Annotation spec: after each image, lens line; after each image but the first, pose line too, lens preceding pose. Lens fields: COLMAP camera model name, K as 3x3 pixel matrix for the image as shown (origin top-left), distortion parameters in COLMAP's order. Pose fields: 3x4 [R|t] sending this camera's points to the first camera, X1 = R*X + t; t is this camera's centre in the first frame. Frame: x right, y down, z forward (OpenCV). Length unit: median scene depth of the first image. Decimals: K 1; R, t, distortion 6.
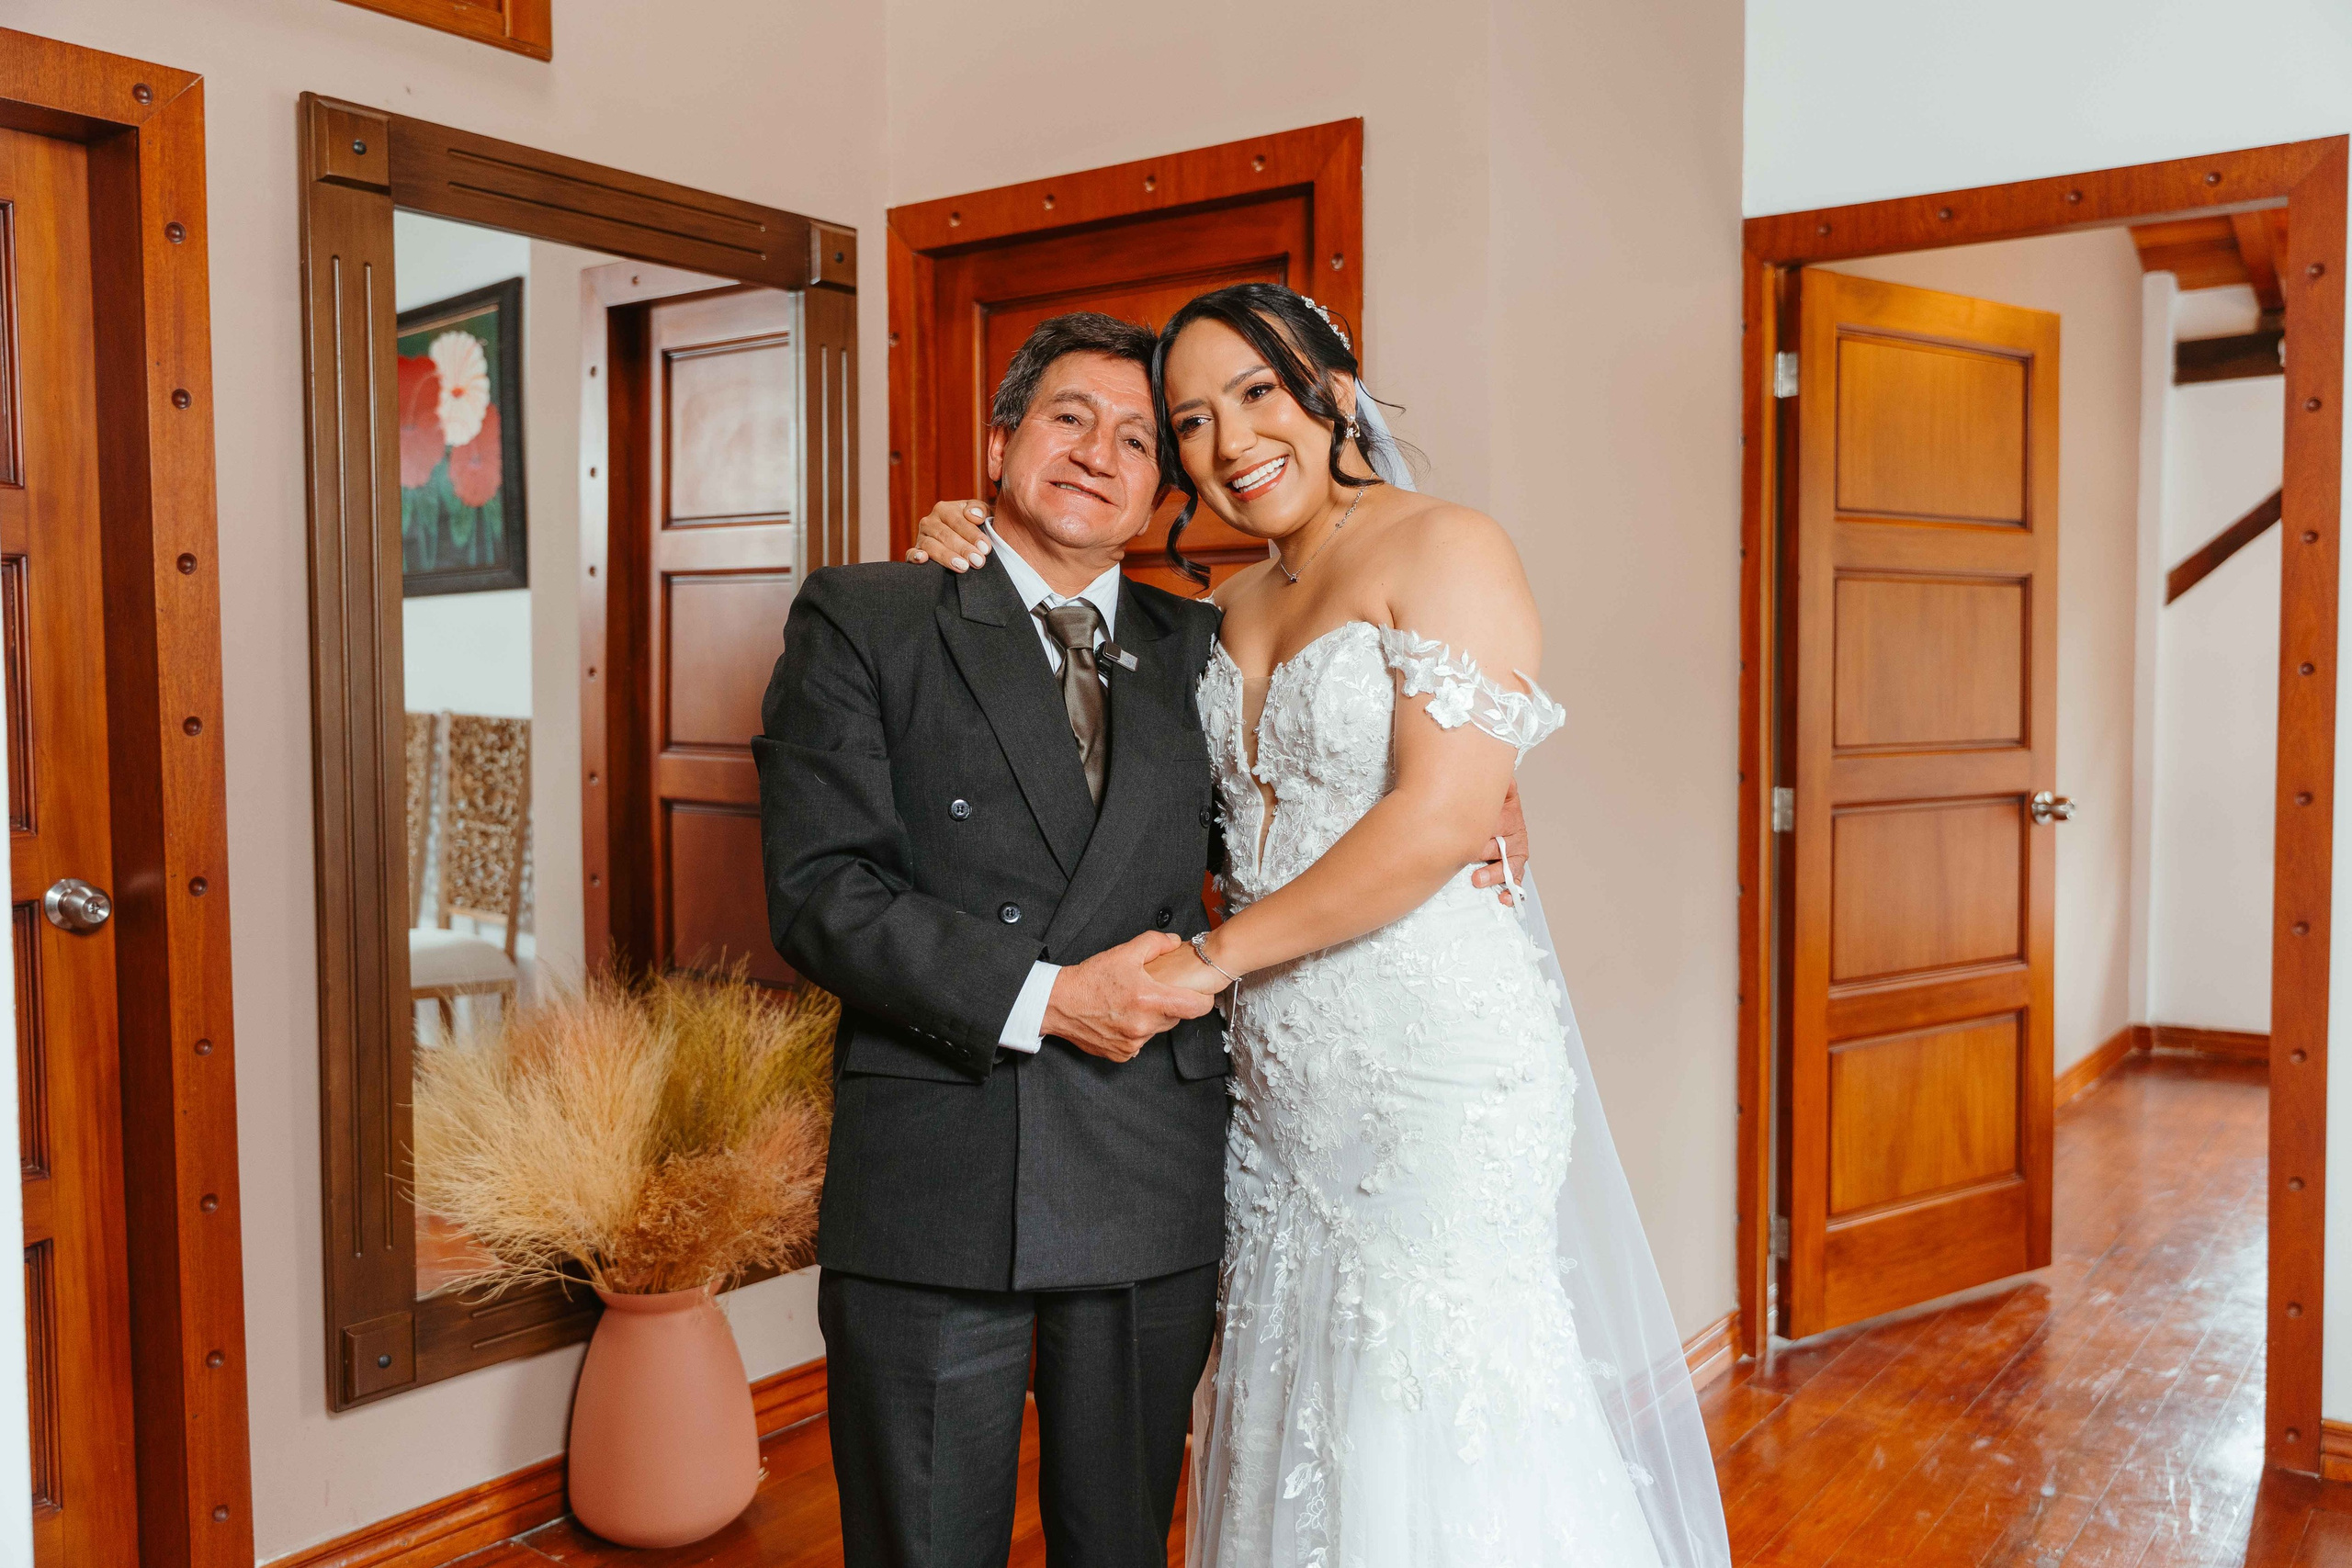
lens RADIAL K [[1940.1, 0, 1172.1], [0, 1940.1, 793.6], [0, 0, 1]] dist [0.003995, -0.005650]
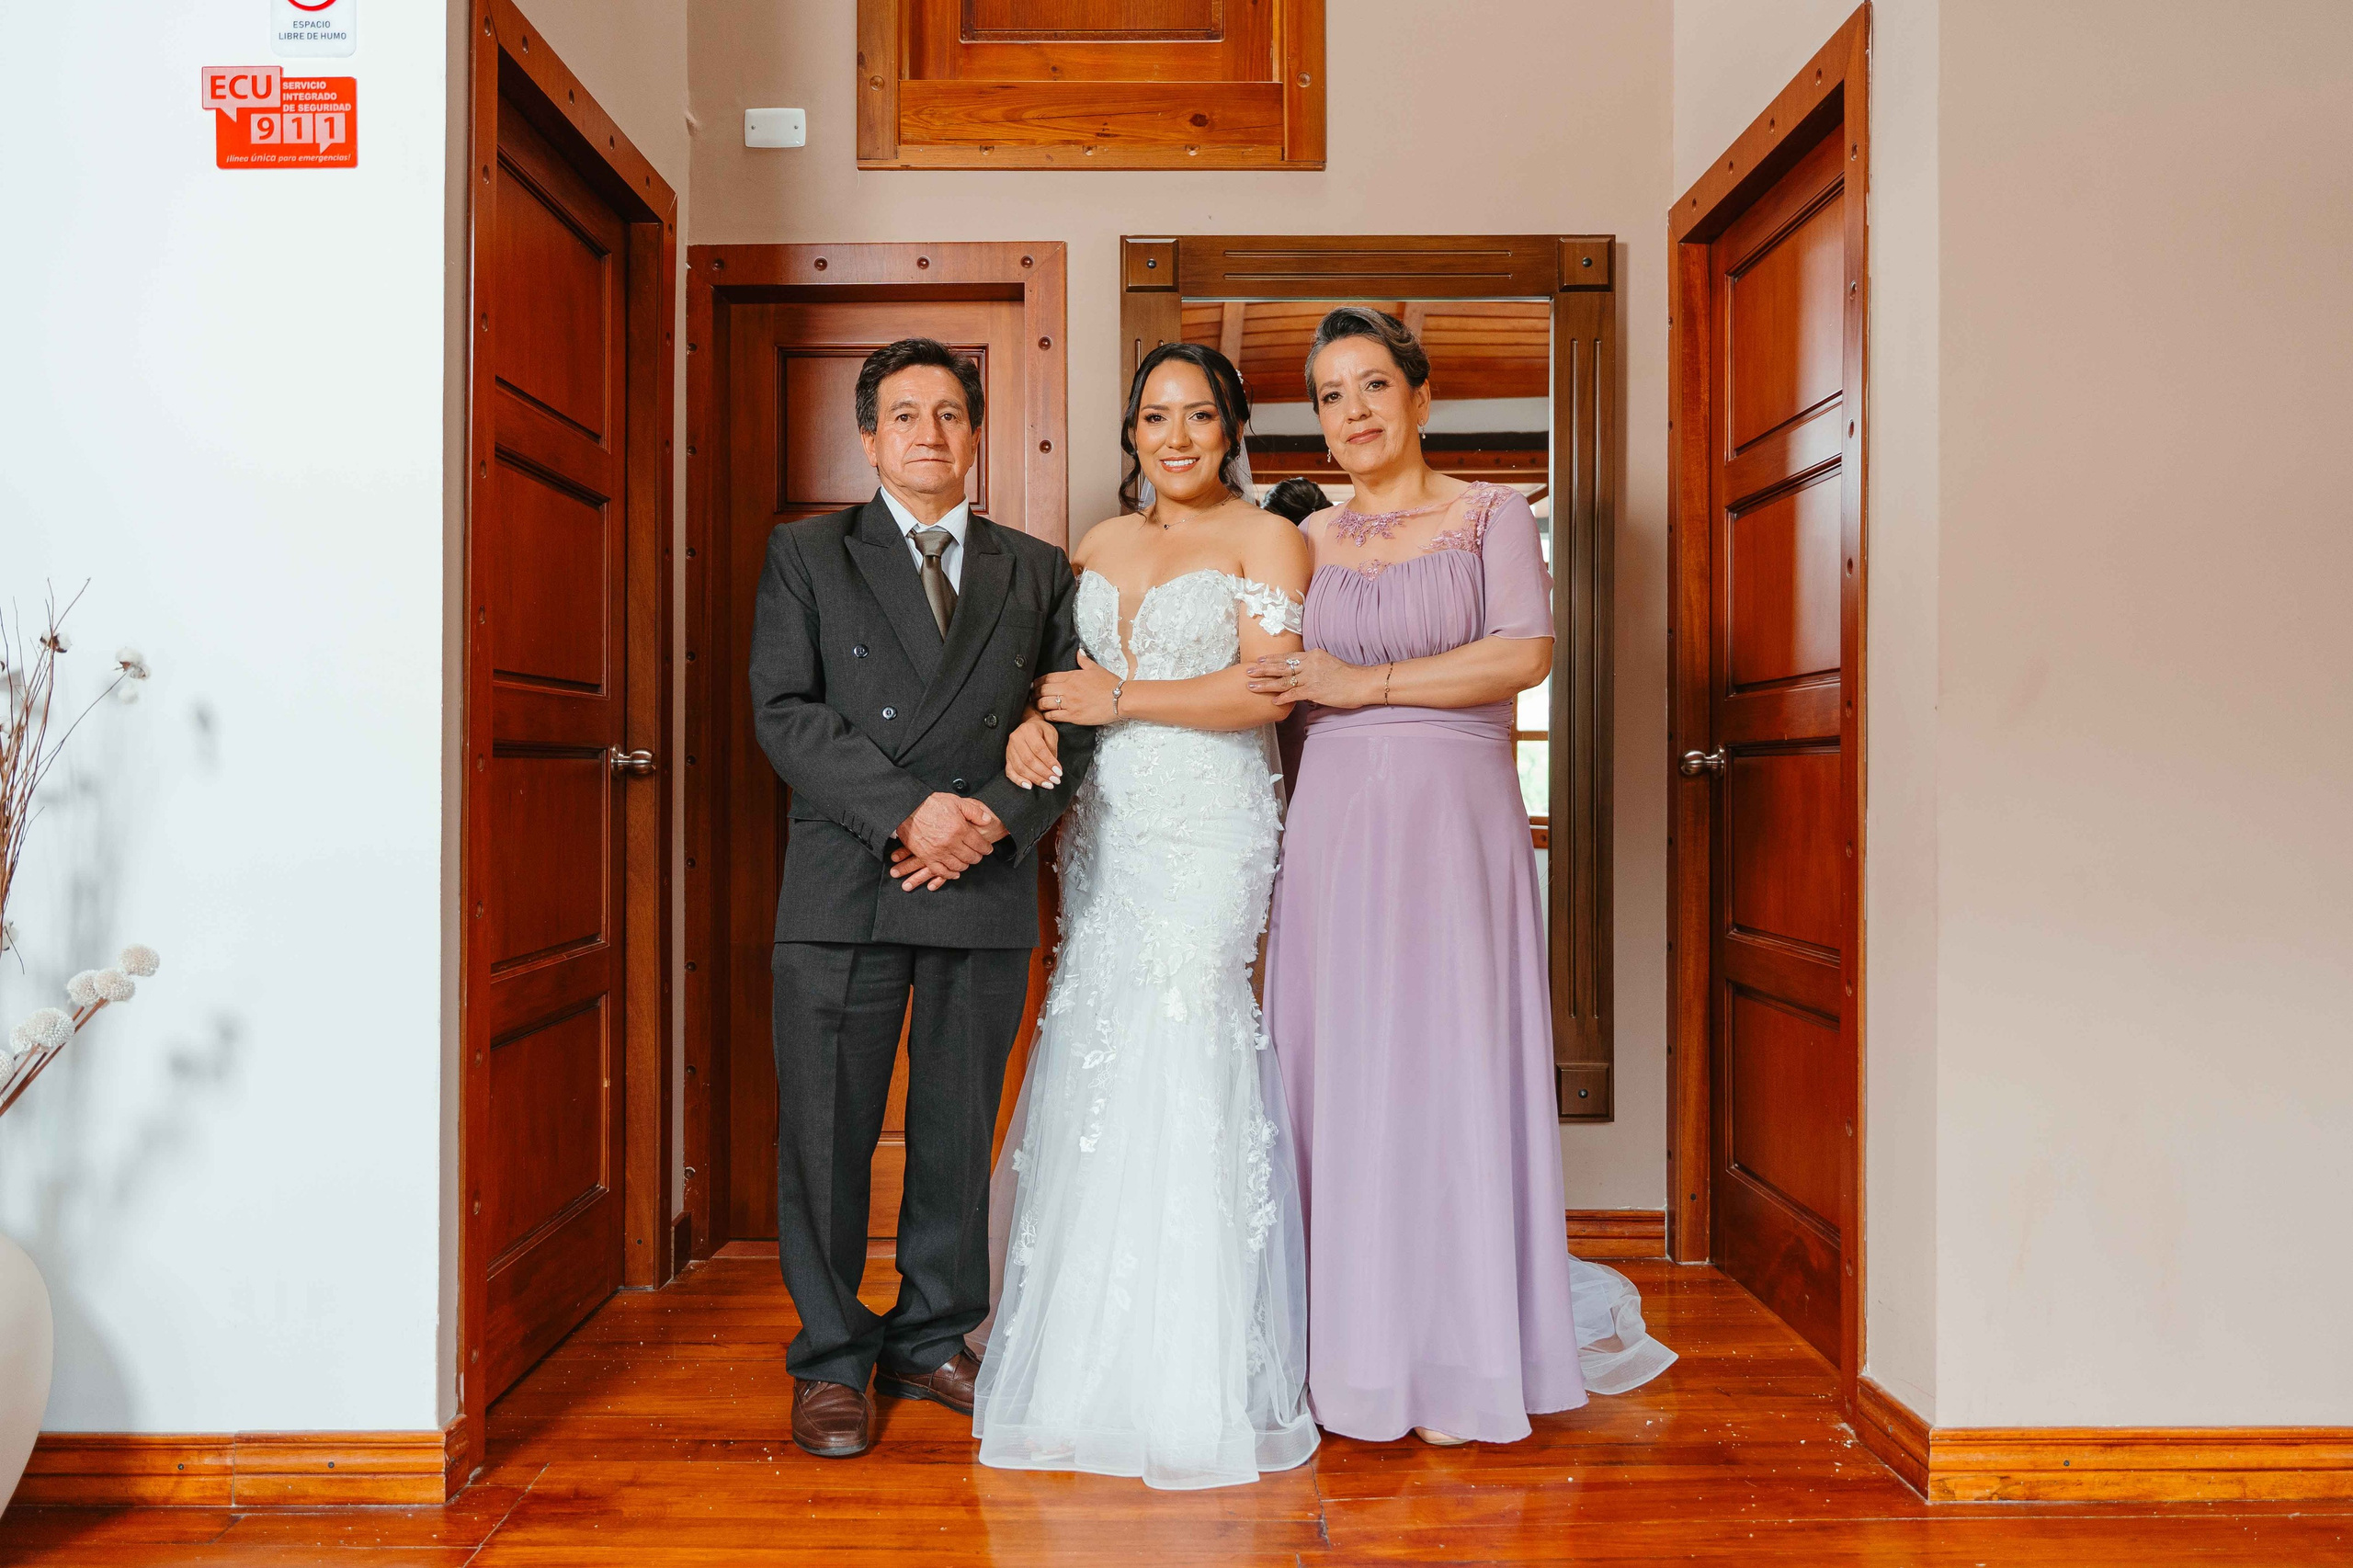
lens RADIAL K [[1738.0, 0, 1174.7], [0, 1738.0, 772.2], [0, 0, 1]] dist [0.006688, -0.015754]
pose [[0.601710, 0.005071, -0.798698, 0.543821], [-0.049788, 0.998273, -0.031170, 0.080089], [0.797161, 0.058521, 0.600924, 0.193497]]
